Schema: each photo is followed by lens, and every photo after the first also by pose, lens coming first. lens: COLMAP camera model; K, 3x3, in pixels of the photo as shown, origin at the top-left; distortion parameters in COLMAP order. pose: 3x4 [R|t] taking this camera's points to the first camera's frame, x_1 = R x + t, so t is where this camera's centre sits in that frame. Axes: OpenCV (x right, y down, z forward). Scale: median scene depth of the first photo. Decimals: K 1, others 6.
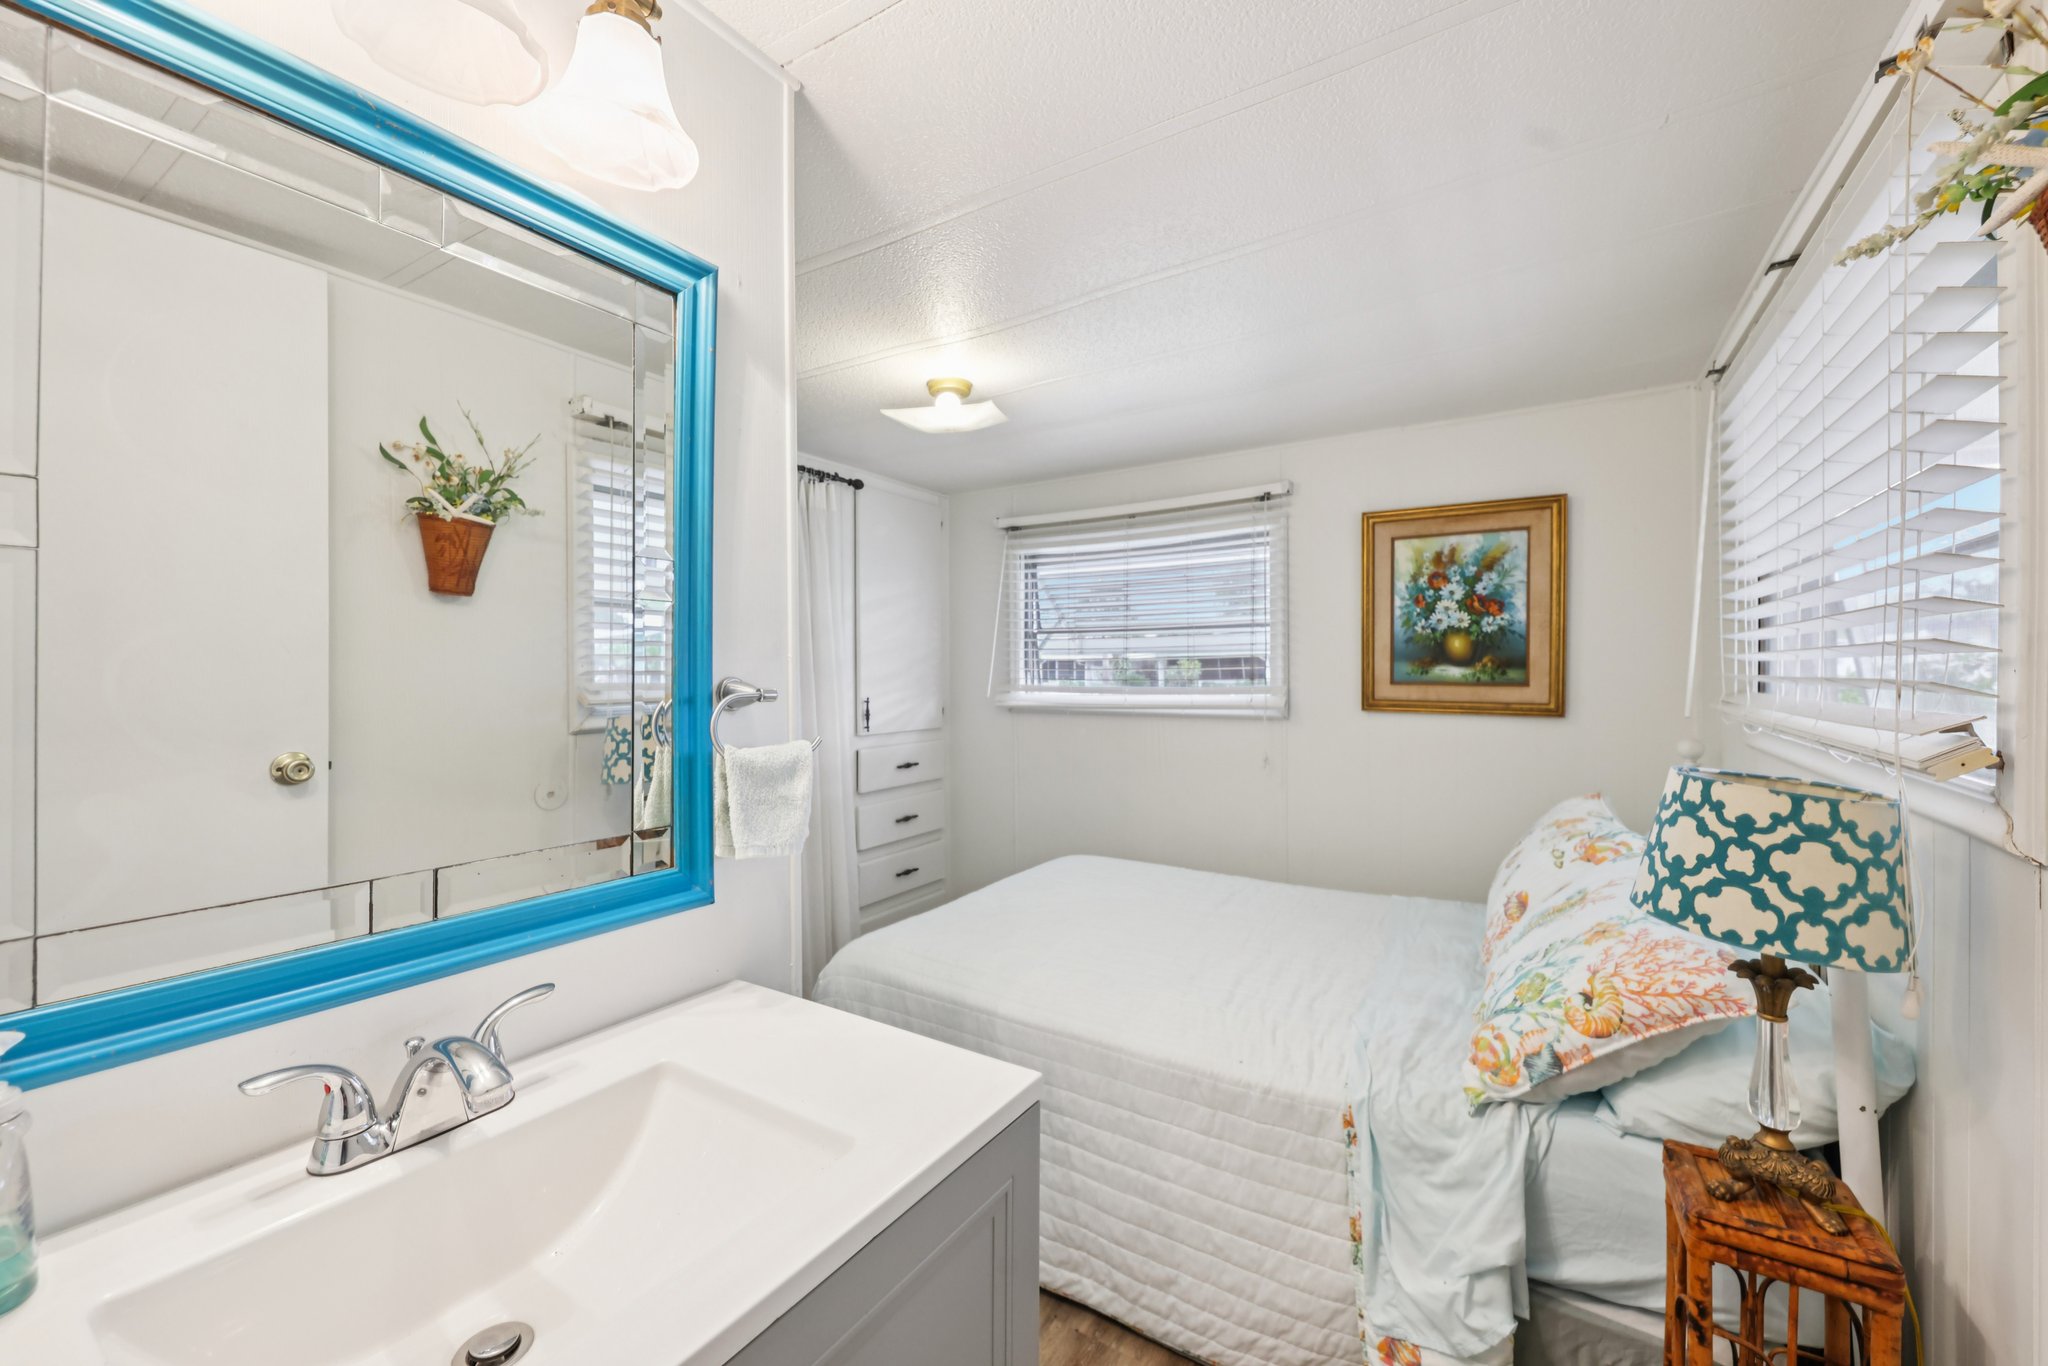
lens RADIAL K [[808.2, 0, 1032.2], [0, 808.2, 670.6], [0, 0, 1]] dist [0.005871, -0.000737]
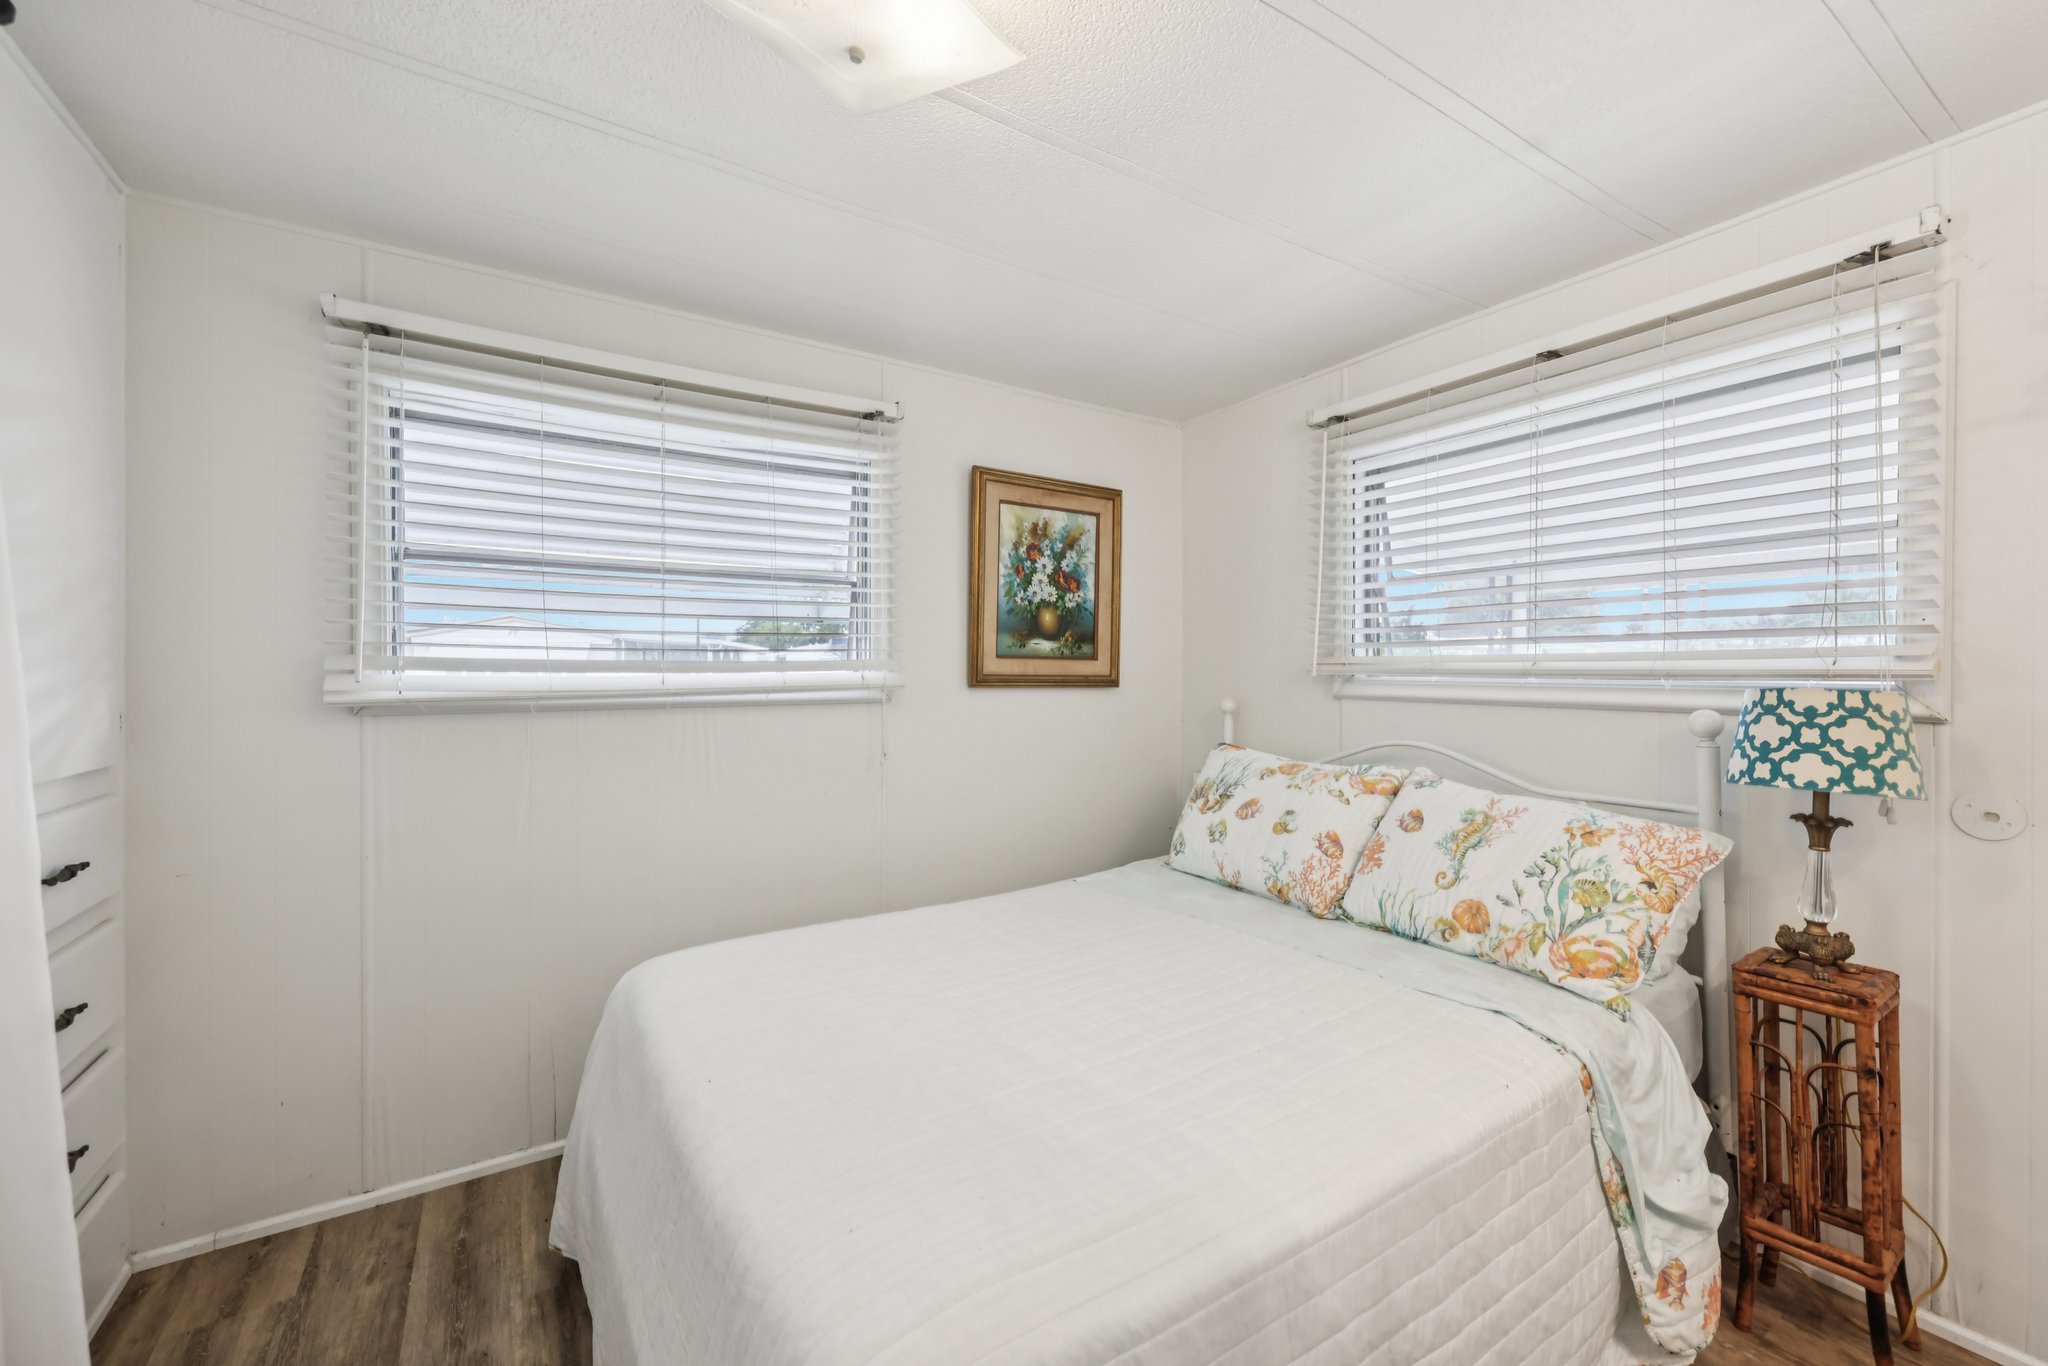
lens RADIAL K [[808.2, 0, 1026.8], [0, 808.2, 698.5], [0, 0, 1]] dist [0.005871, -0.000737]
pose [[0.421206, -0.023876, 0.906651, -0.409706], [0.002195, 0.999677, 0.025306, 0.042776], [-0.906962, -0.008669, 0.421123, 0.610381]]
